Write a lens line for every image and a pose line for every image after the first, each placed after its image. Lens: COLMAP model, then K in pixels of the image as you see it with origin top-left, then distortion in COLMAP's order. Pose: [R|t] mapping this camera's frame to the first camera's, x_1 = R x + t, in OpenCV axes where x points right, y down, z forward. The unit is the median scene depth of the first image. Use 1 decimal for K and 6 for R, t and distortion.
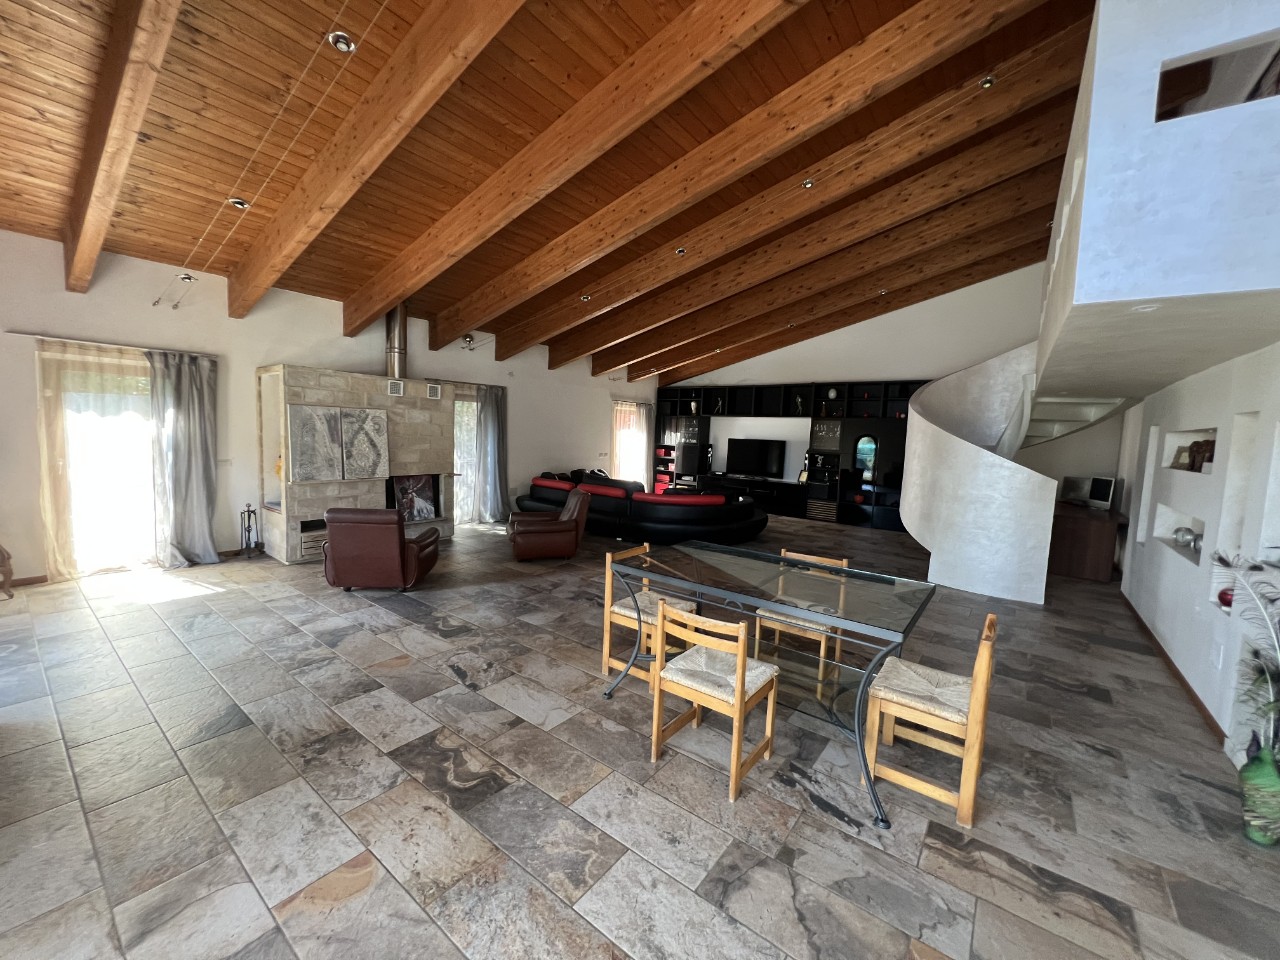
lens RADIAL K [[512.6, 0, 637.0], [0, 512.6, 475.2], [0, 0, 1]] dist [-0.005256, 0.001887]
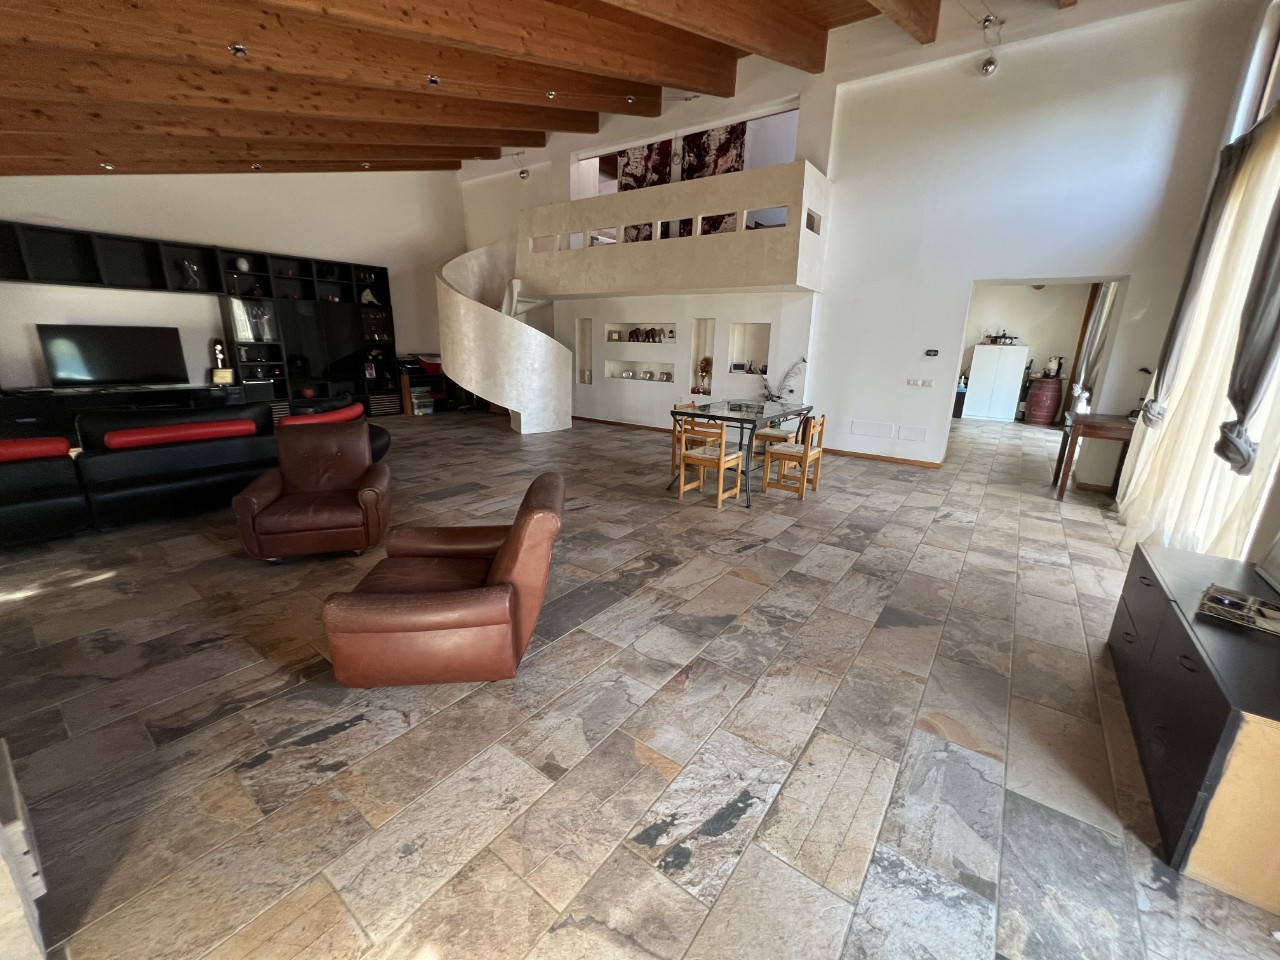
lens RADIAL K [[512.6, 0, 638.8], [0, 512.6, 475.3], [0, 0, 1]] dist [-0.005256, 0.001887]
pose [[-0.017401, -0.292753, 0.956030, -0.882862], [0.061549, 0.954048, 0.293266, -0.080997], [-0.997952, 0.063946, 0.001418, 0.773115]]
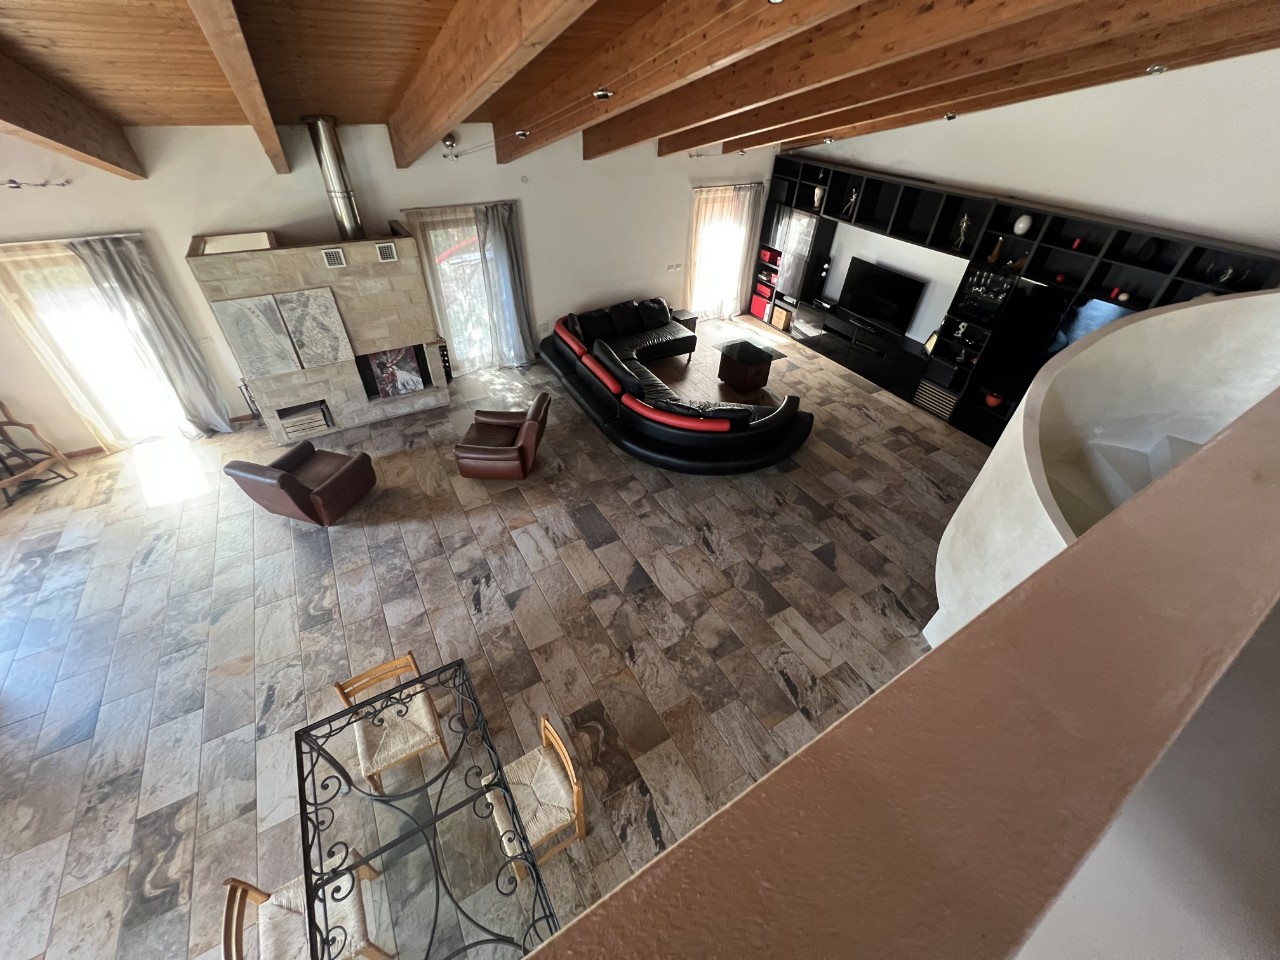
lens RADIAL K [[512.6, 0, 638.7], [0, 512.6, 475.5], [0, 0, 1]] dist [-0.005256, 0.001887]
pose [[0.927504, 0.230818, -0.294039, 0.393377], [-0.033067, 0.834172, 0.550512, -0.425438], [0.372347, -0.500879, 0.781331, 0.421722]]
